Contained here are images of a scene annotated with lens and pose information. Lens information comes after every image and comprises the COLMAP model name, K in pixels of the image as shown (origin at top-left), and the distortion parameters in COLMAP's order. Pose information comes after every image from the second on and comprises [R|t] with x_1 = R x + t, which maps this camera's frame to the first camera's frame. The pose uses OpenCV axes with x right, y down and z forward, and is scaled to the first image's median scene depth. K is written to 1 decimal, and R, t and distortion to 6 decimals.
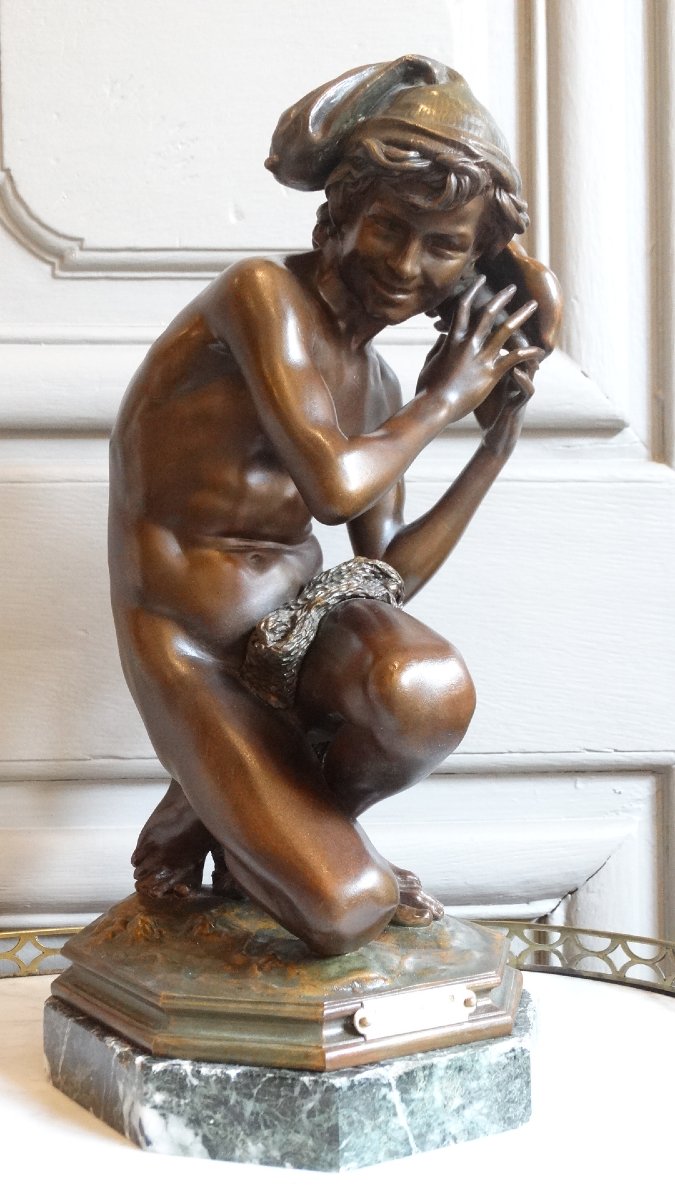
lens RADIAL K [[1747.5, 0, 347.3], [0, 1747.5, 603.1], [0, 0, 1]] dist [-0.011722, 0.000000]
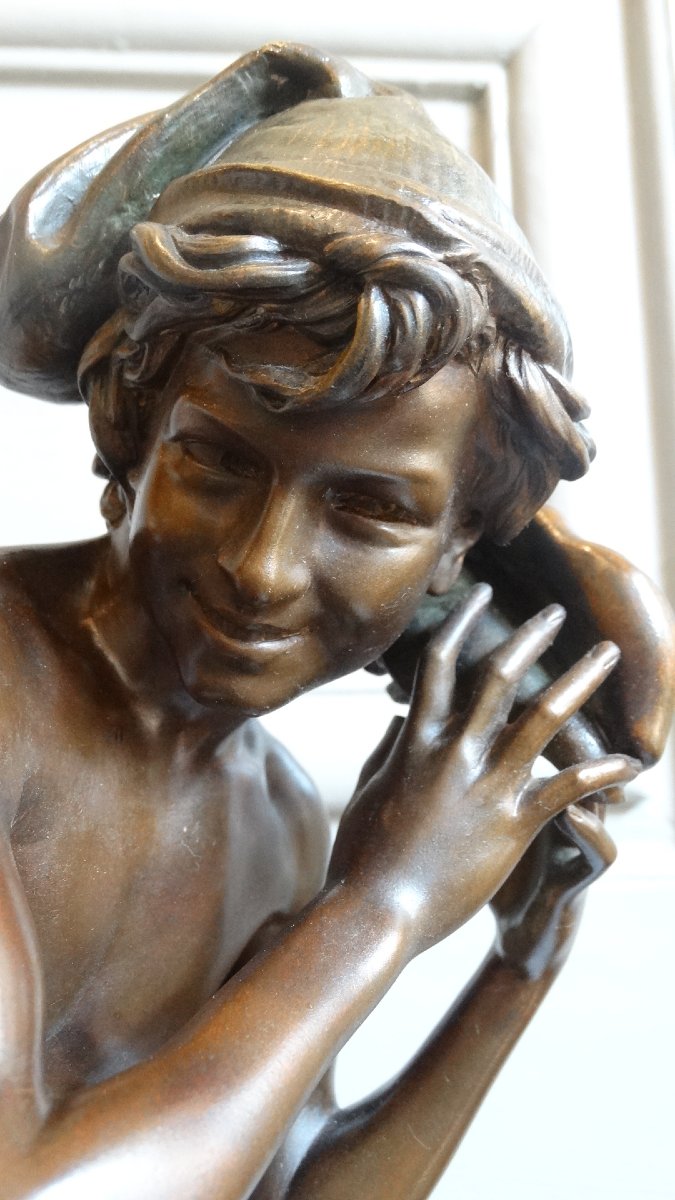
lens RADIAL K [[1159.6, 0, 337.7], [0, 1159.6, 605.6], [0, 0, 1]] dist [-0.066289, 0.000000]
pose [[0.997666, -0.021239, -0.064892, 0.066086], [0.010375, 0.986509, -0.163378, -0.150163], [0.067487, 0.162324, 0.984427, 0.790596]]
